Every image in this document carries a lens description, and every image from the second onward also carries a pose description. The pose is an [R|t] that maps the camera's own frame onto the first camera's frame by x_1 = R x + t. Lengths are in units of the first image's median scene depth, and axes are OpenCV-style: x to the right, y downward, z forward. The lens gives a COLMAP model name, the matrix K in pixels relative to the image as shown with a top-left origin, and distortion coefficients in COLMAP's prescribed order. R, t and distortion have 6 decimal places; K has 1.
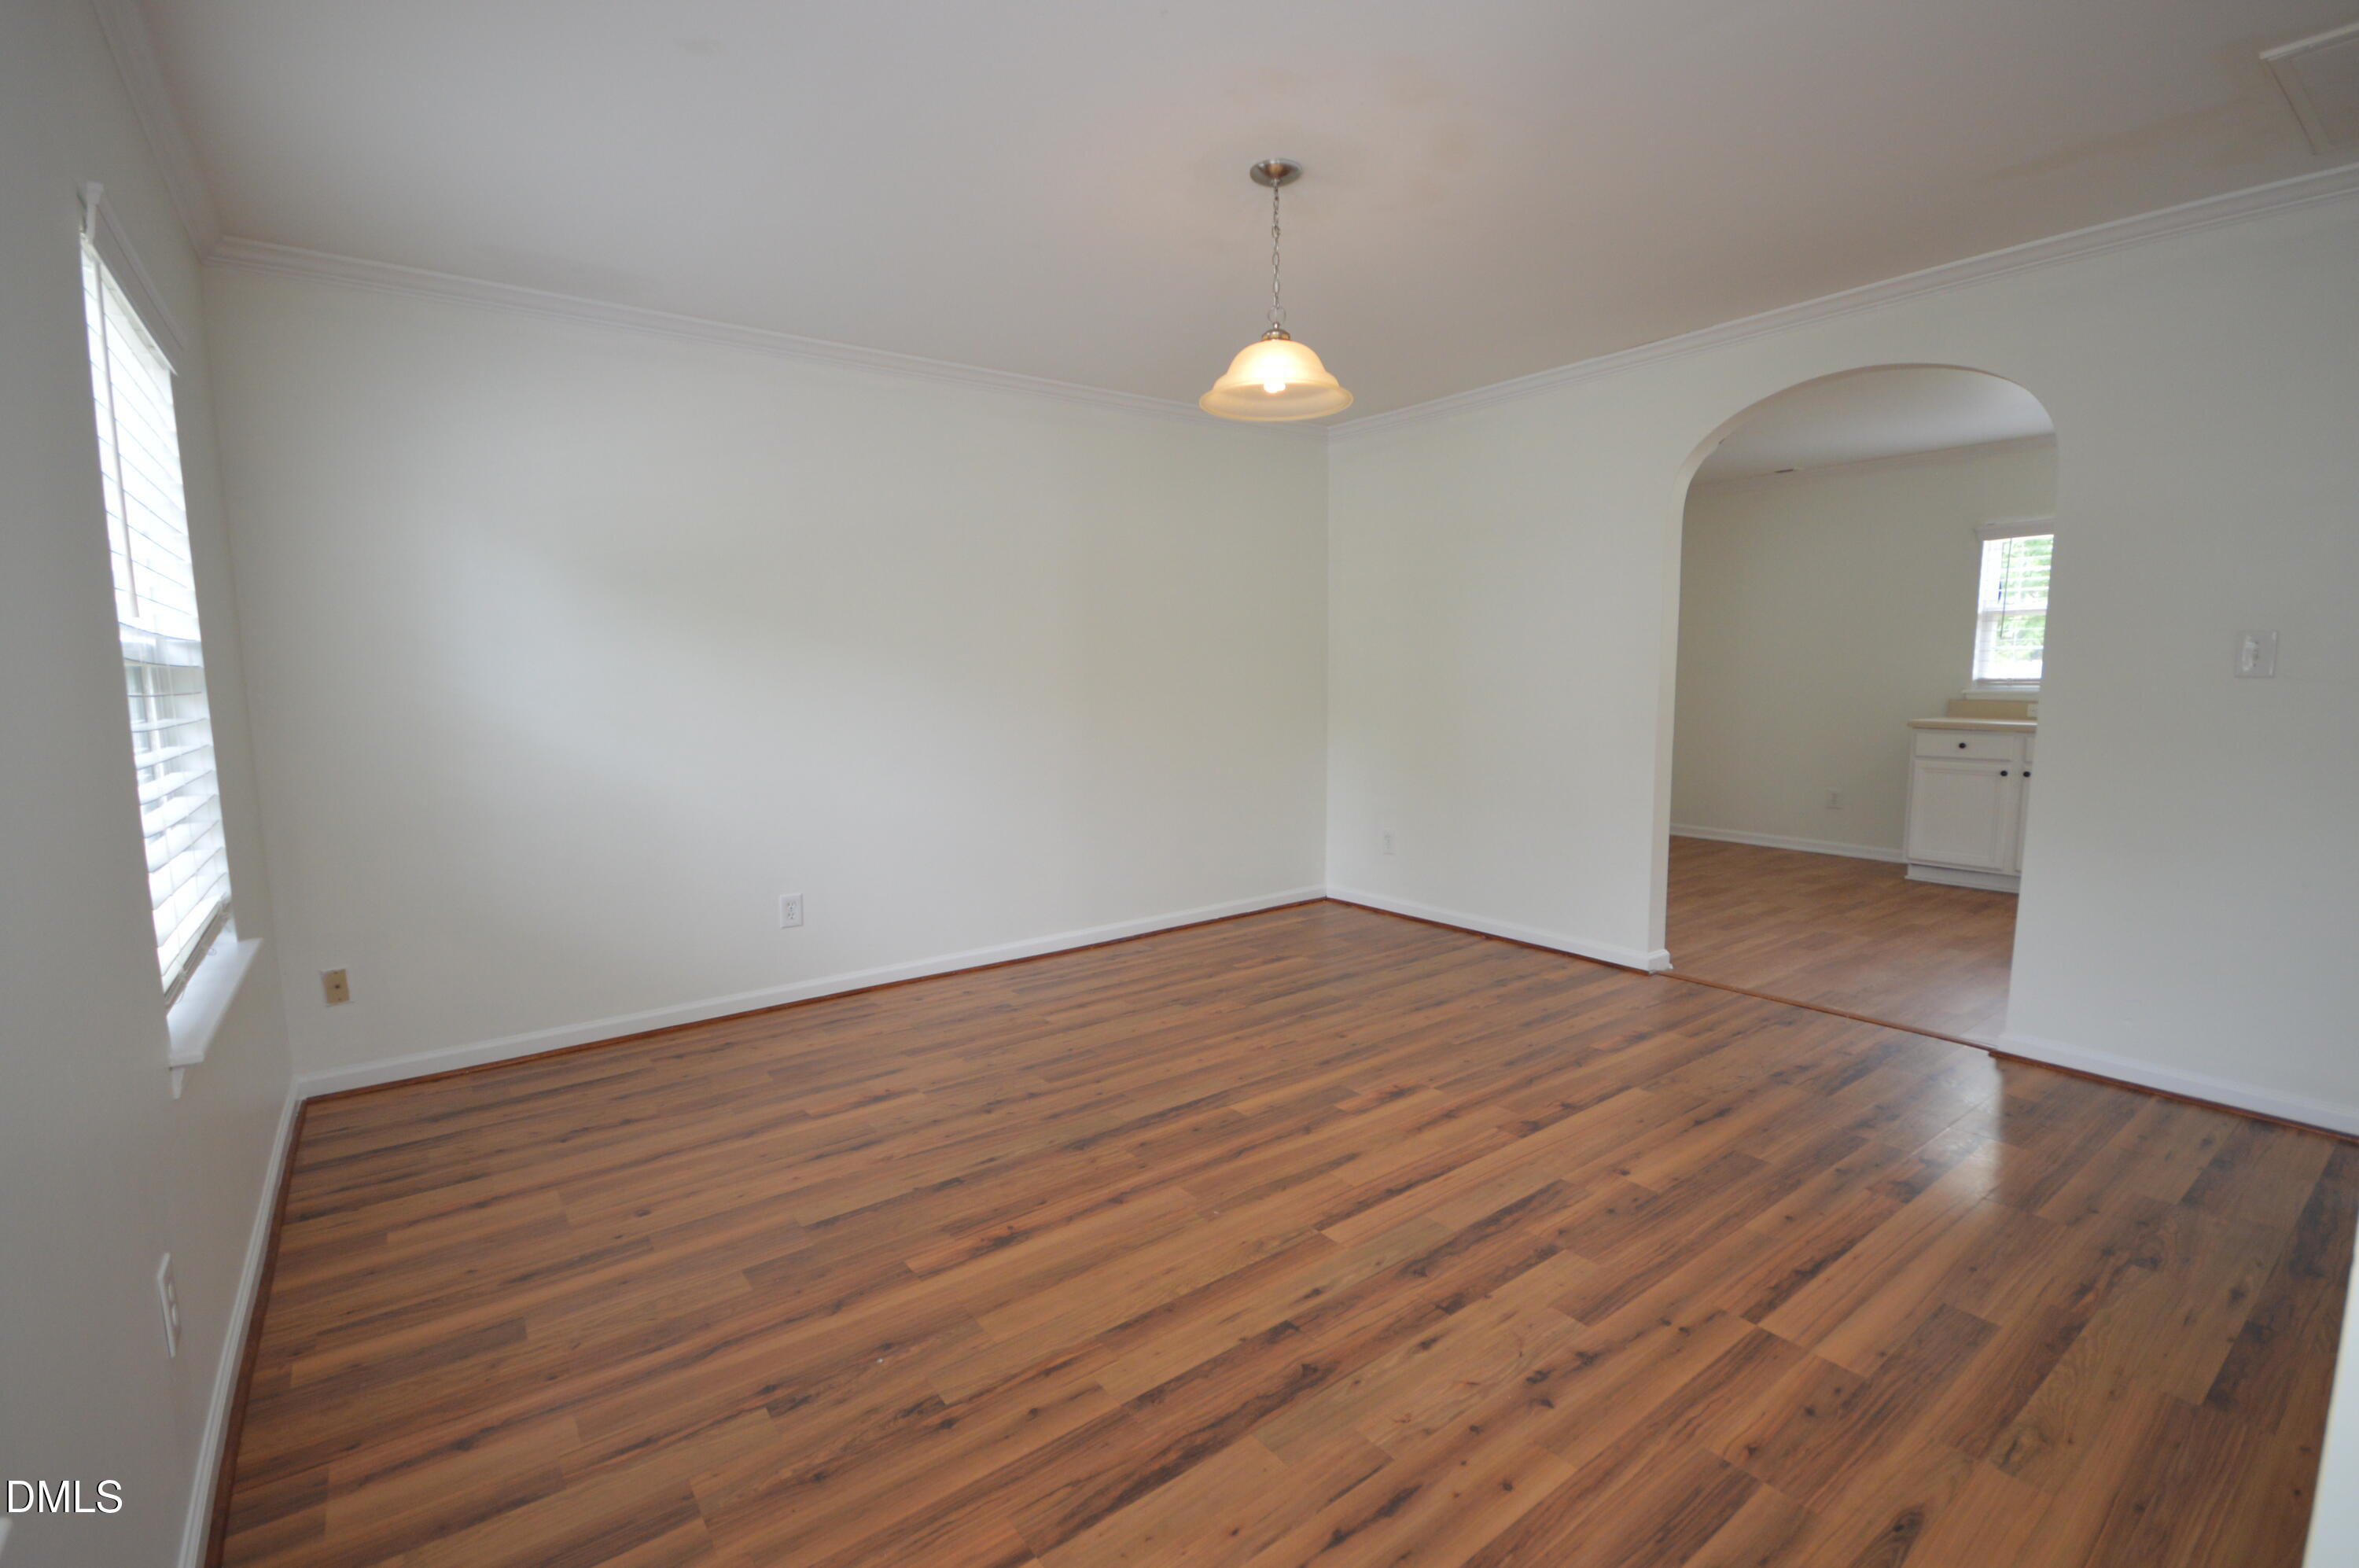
lens RADIAL K [[1057.1, 0, 1180.4], [0, 1057.1, 776.1], [0, 0, 1]] dist [-0.002143, -0.000472]
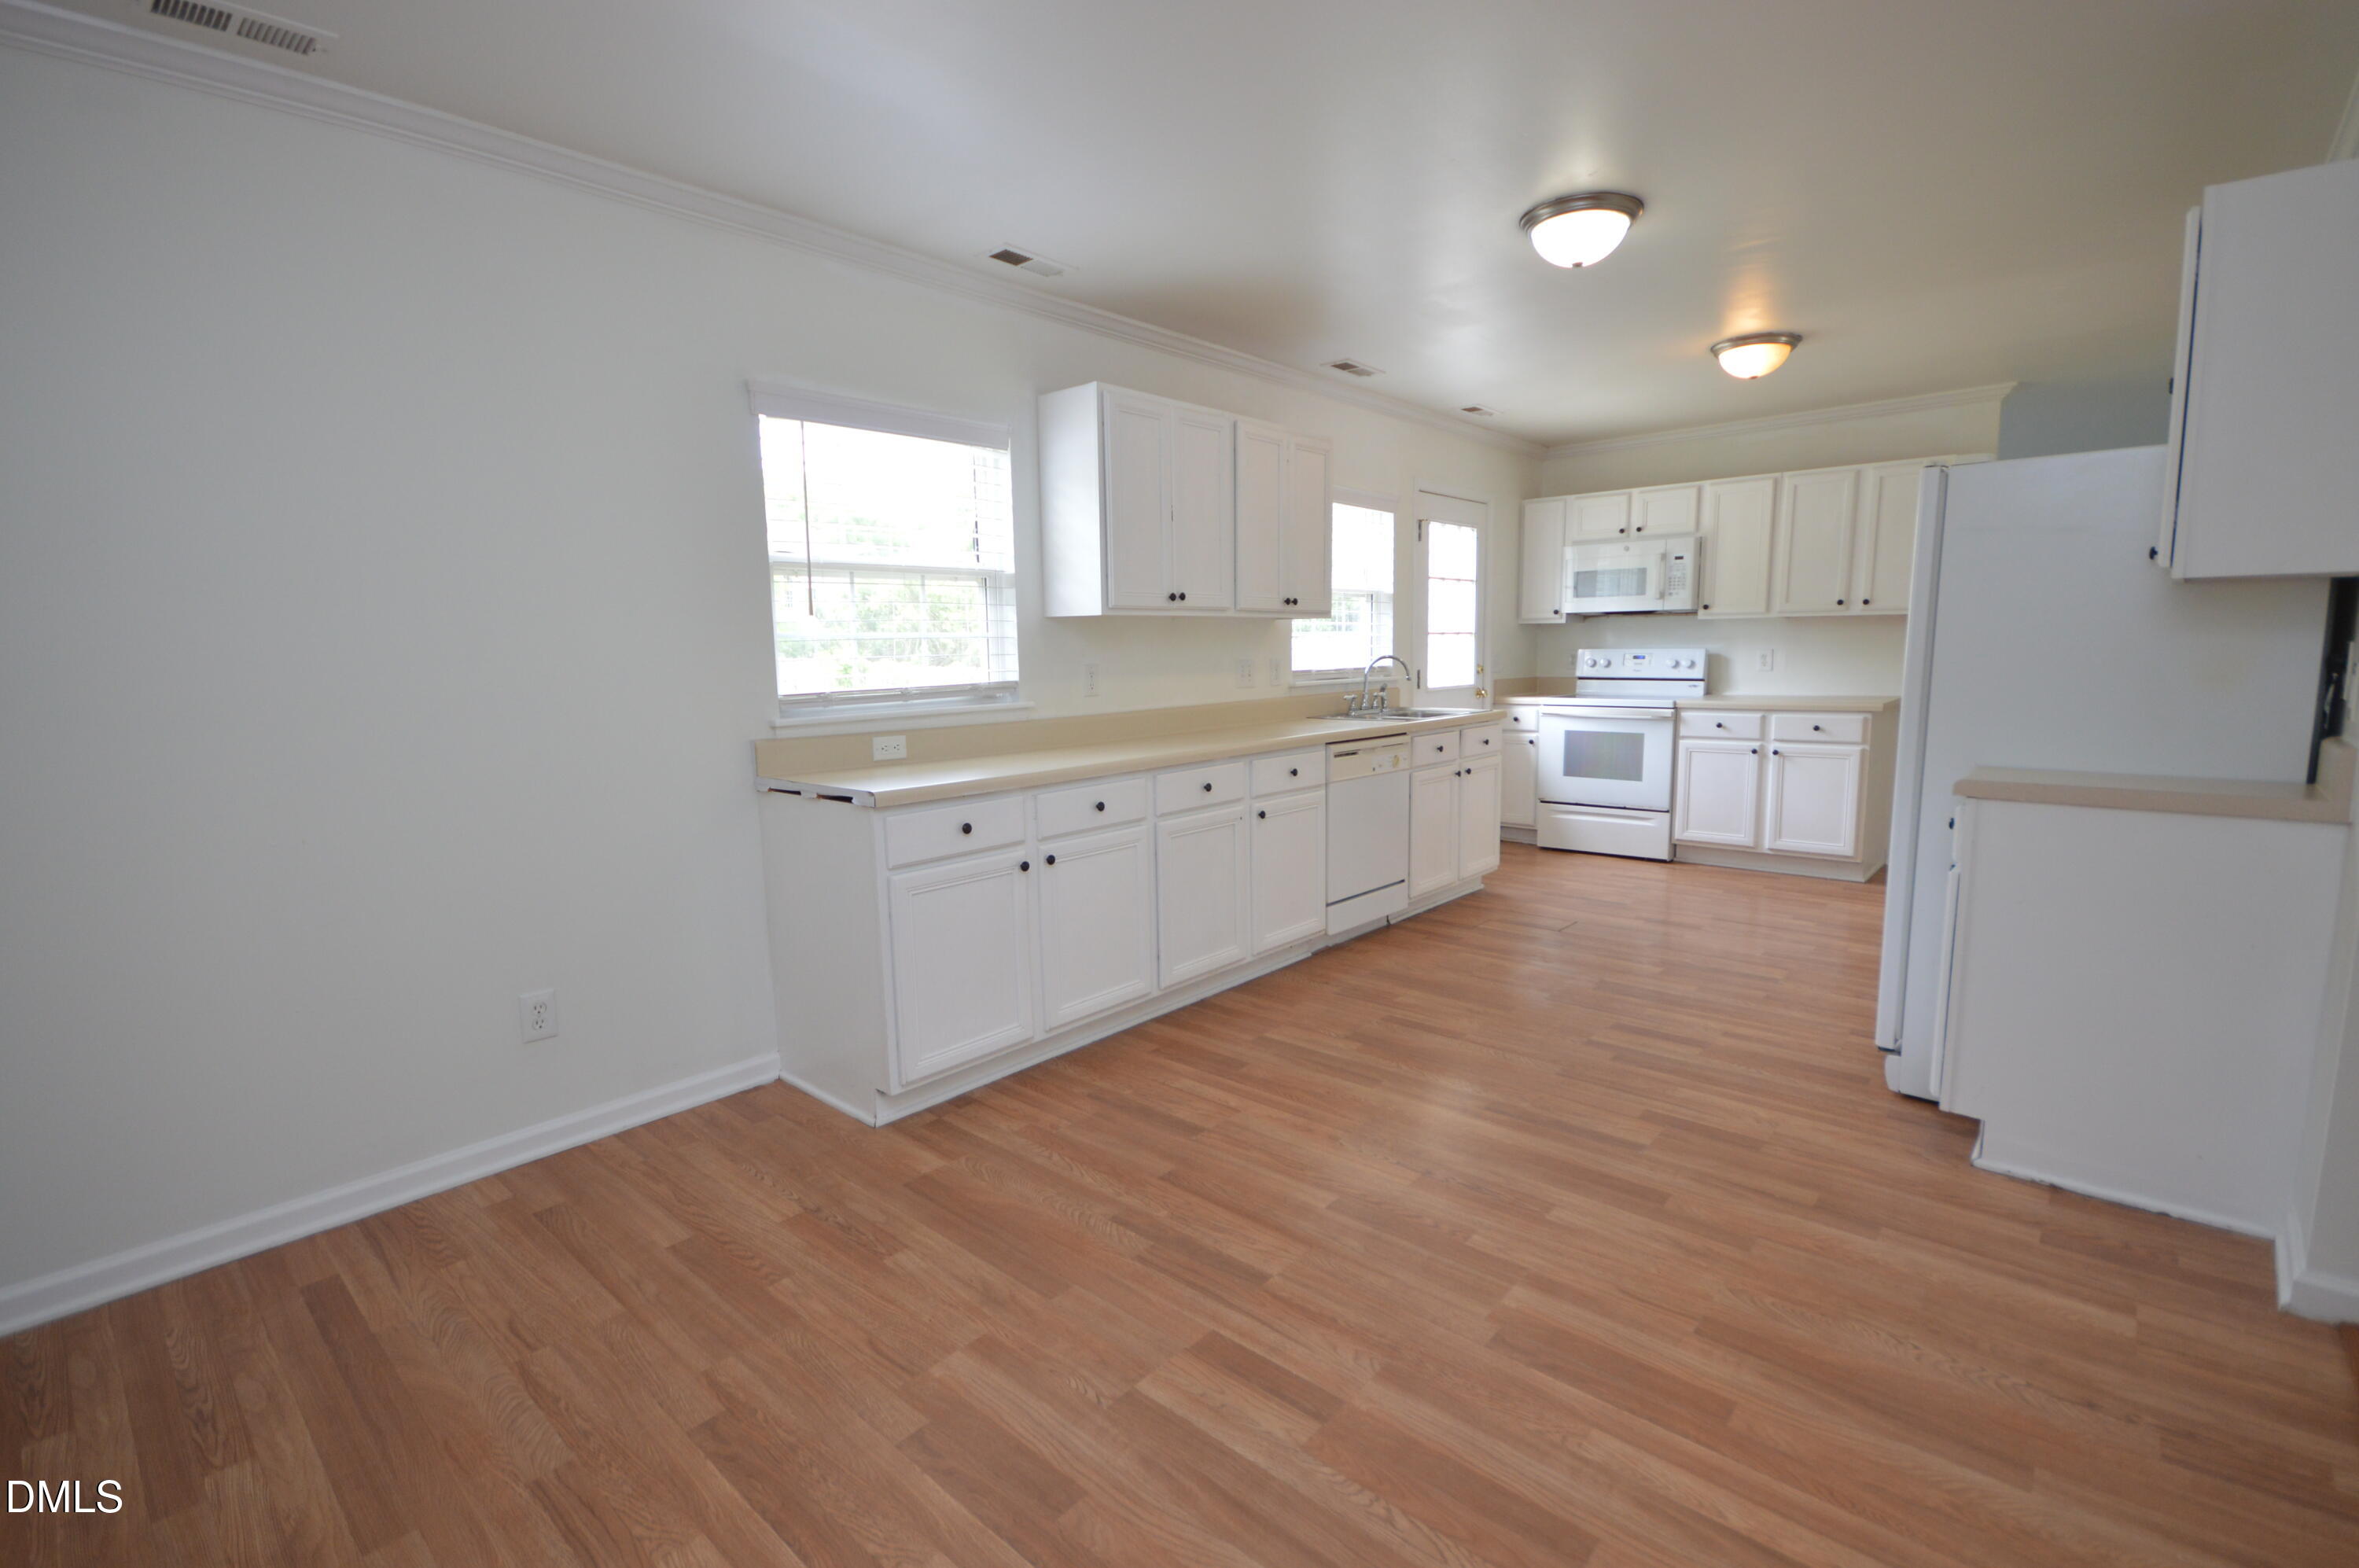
lens RADIAL K [[1057.1, 0, 1191.7], [0, 1057.1, 799.9], [0, 0, 1]] dist [-0.002143, -0.000472]
pose [[-0.200894, -0.124046, 0.971727, 0.317517], [0.118262, 0.981624, 0.149759, -0.139129], [-0.972448, 0.145004, -0.182533, 1.319787]]
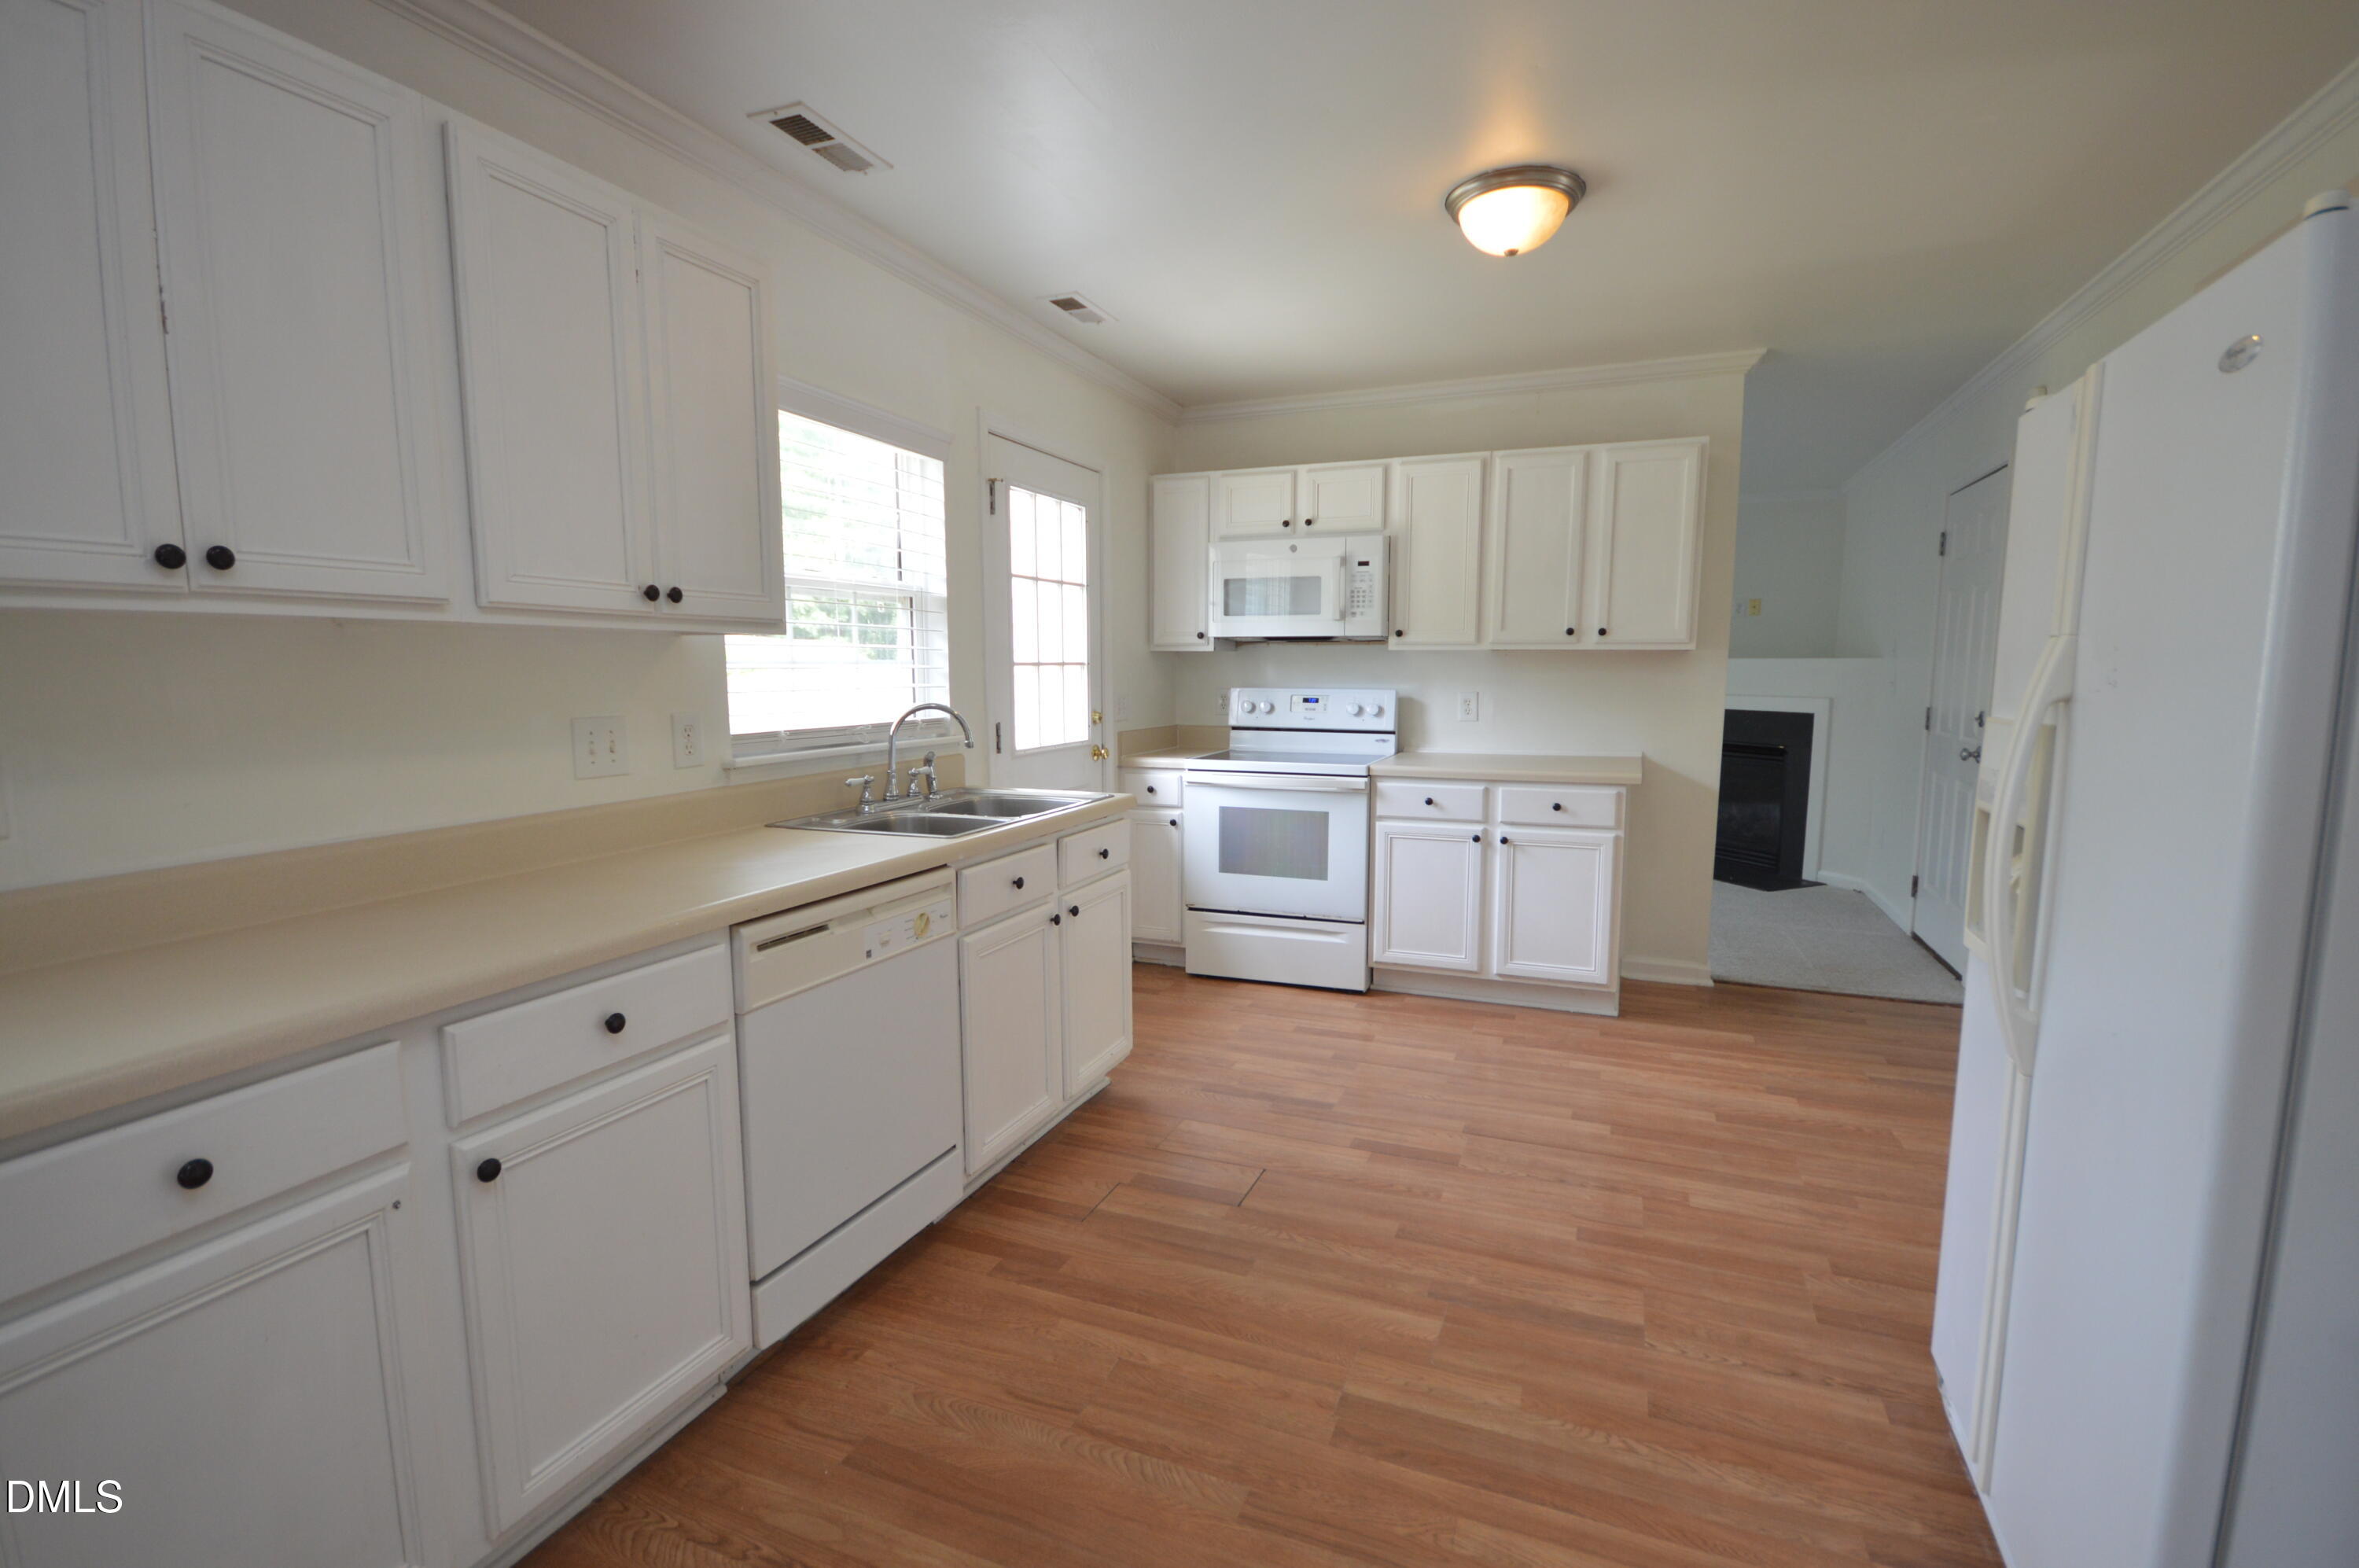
lens RADIAL K [[1057.1, 0, 1186.9], [0, 1057.1, 796.2], [0, 0, 1]] dist [-0.002143, -0.000472]
pose [[-0.509932, -0.091718, 0.855311, 0.798593], [0.094580, 0.982293, 0.161723, -0.129466], [-0.855000, 0.163363, -0.492228, 1.059276]]
